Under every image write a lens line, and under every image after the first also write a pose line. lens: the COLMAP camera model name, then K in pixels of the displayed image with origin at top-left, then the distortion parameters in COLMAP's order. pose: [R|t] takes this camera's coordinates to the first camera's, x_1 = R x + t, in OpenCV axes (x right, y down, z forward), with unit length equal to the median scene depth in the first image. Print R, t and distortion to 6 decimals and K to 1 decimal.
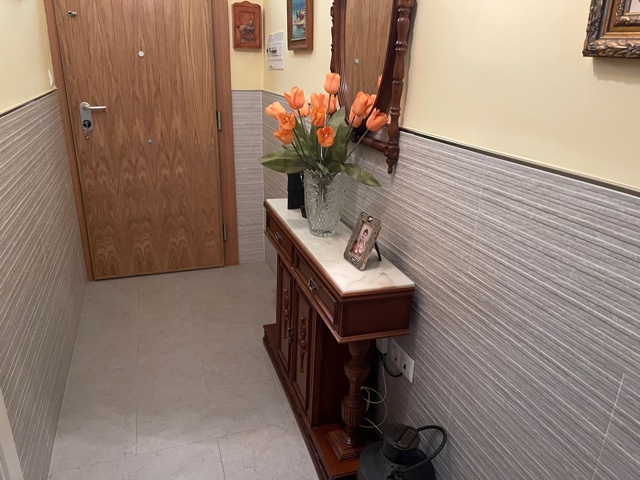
lens RADIAL K [[481.3, 0, 323.5], [0, 481.3, 250.2], [0, 0, 1]] dist [0.051698, -0.074951]
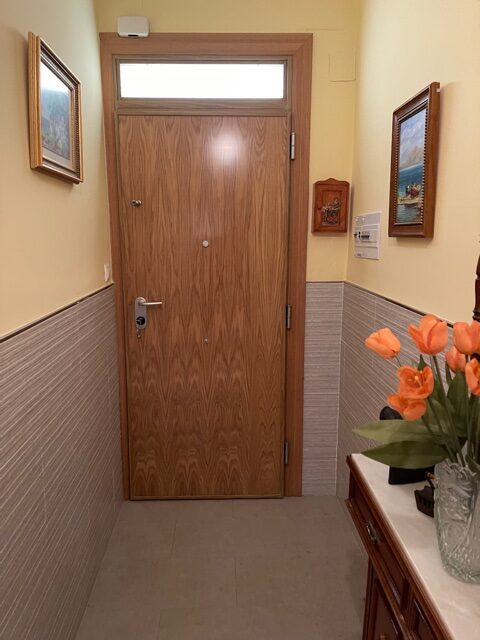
lens RADIAL K [[481.3, 0, 240.0], [0, 481.3, 323.9], [0, 0, 1]] dist [0.051698, -0.074951]
pose [[0.953943, 0.027250, -0.298748, -0.054307], [-0.081538, 0.981927, -0.170796, -0.117541], [0.288695, 0.187289, 0.938924, 0.229515]]
